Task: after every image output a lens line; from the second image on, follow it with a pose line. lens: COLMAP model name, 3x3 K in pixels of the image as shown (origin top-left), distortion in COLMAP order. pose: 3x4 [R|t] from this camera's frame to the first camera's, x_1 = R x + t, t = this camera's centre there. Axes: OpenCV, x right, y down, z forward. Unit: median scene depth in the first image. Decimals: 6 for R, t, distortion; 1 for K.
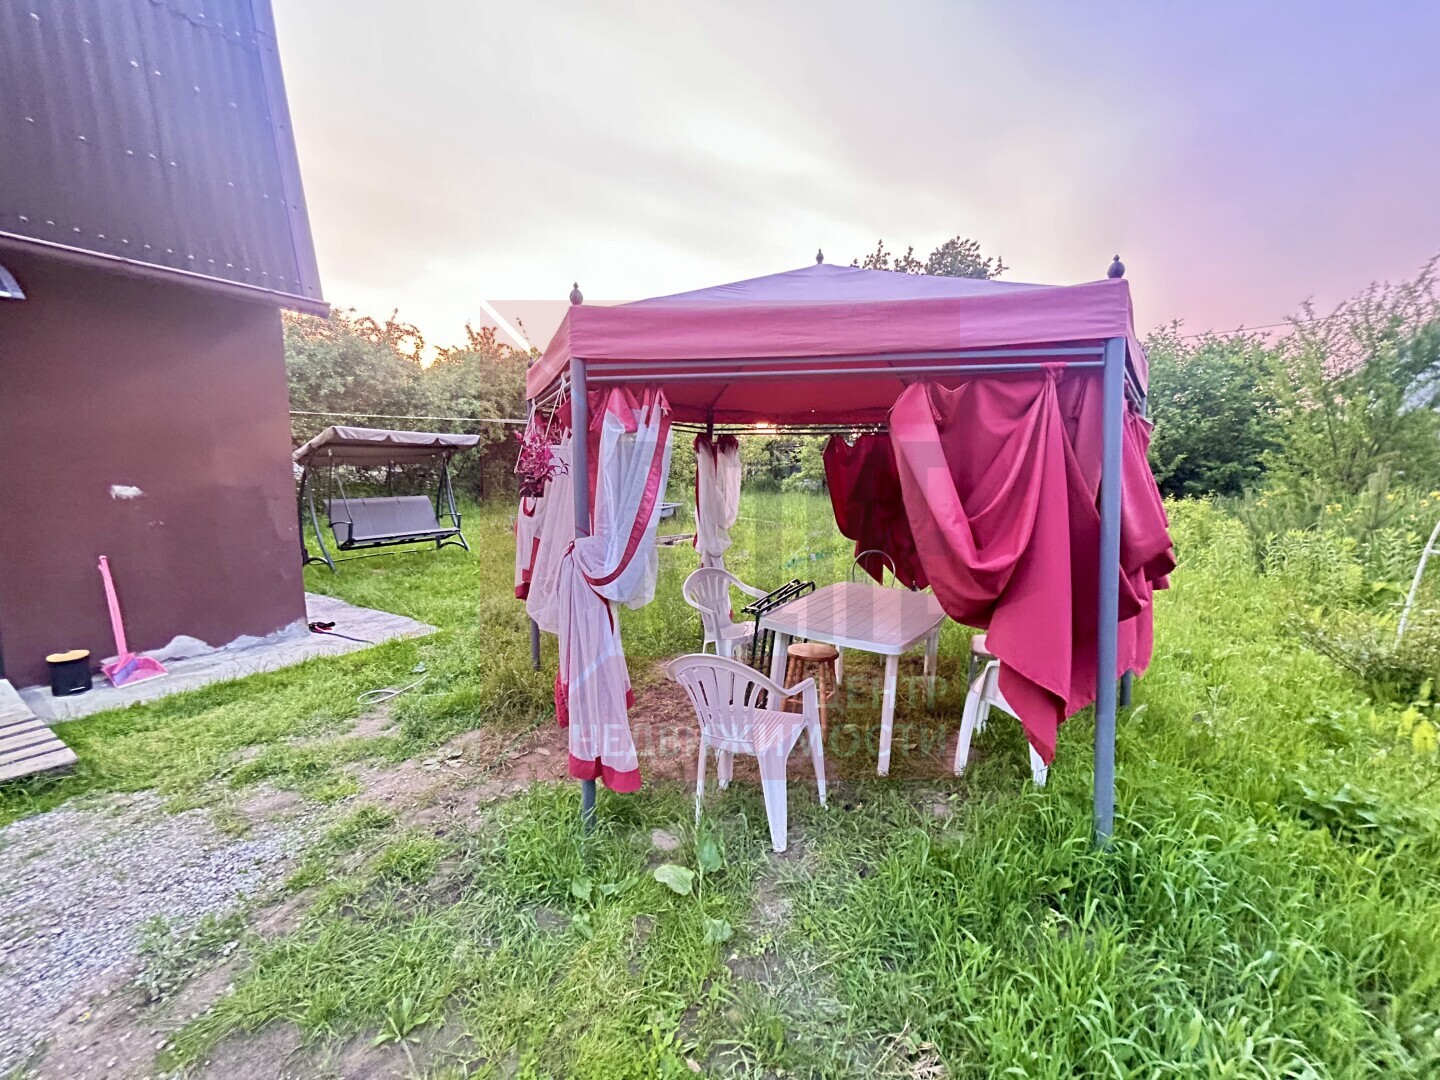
lens RADIAL K [[582.6, 0, 720.9], [0, 582.6, 531.5], [0, 0, 1]] dist [-0.002379, 0.000978]
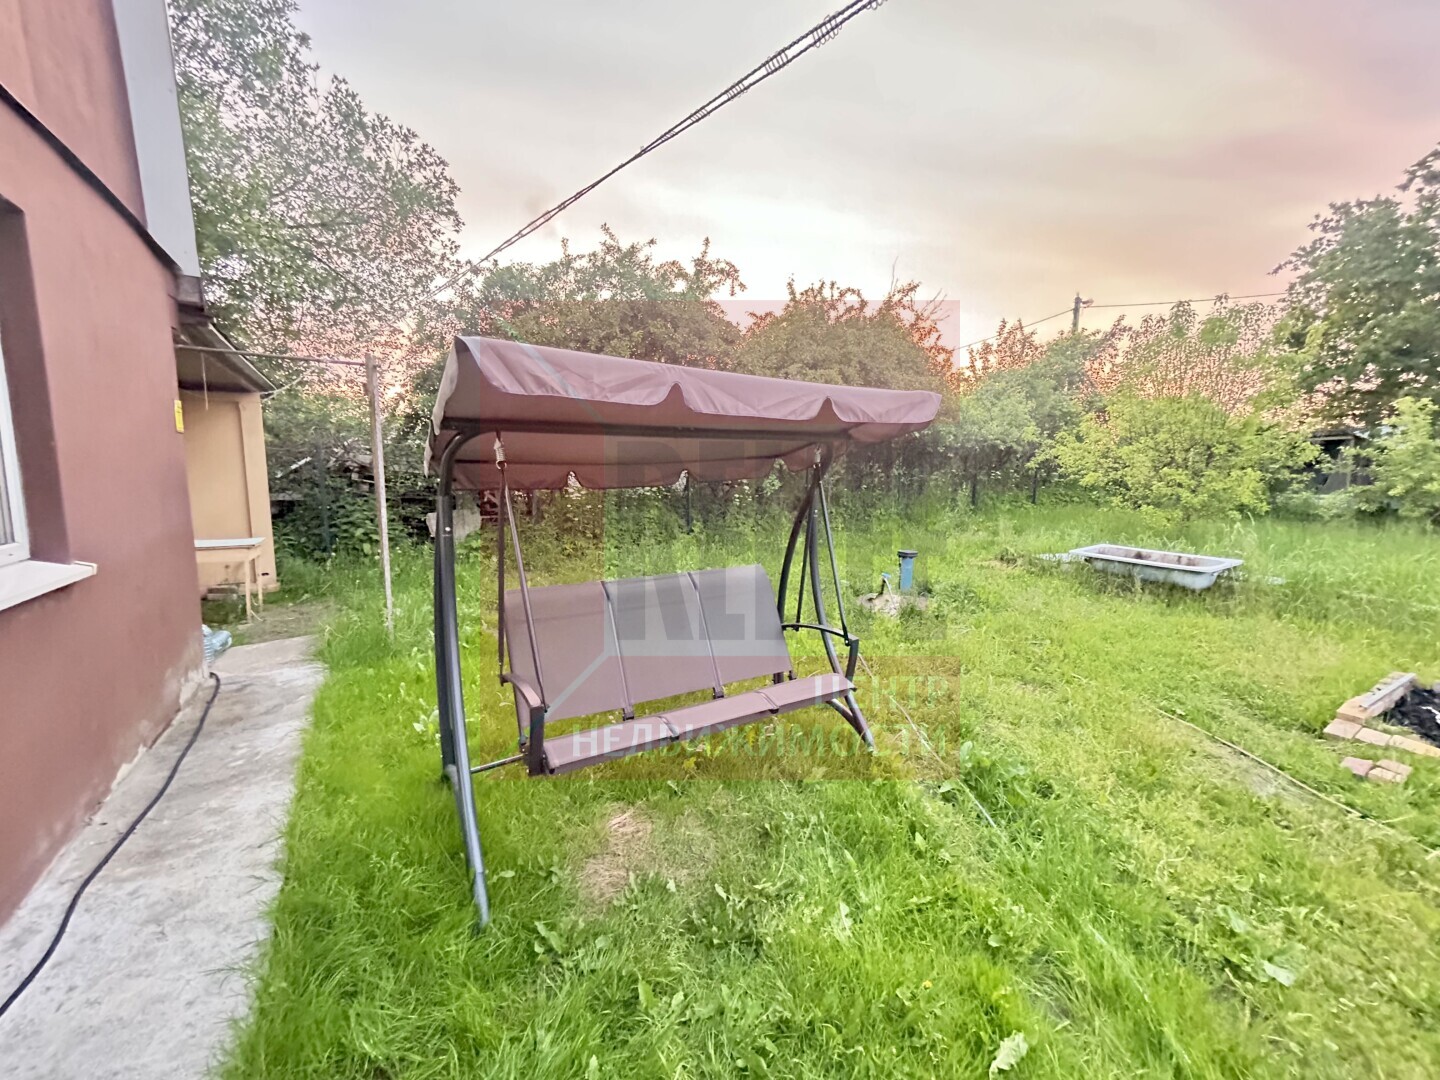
lens RADIAL K [[582.6, 0, 716.6], [0, 582.6, 535.2], [0, 0, 1]] dist [-0.002379, 0.000978]
pose [[0.890478, 0.059298, -0.451146, -0.227320], [-0.055990, 0.998217, 0.020691, -0.055045], [0.451568, 0.006835, 0.892210, 0.407064]]
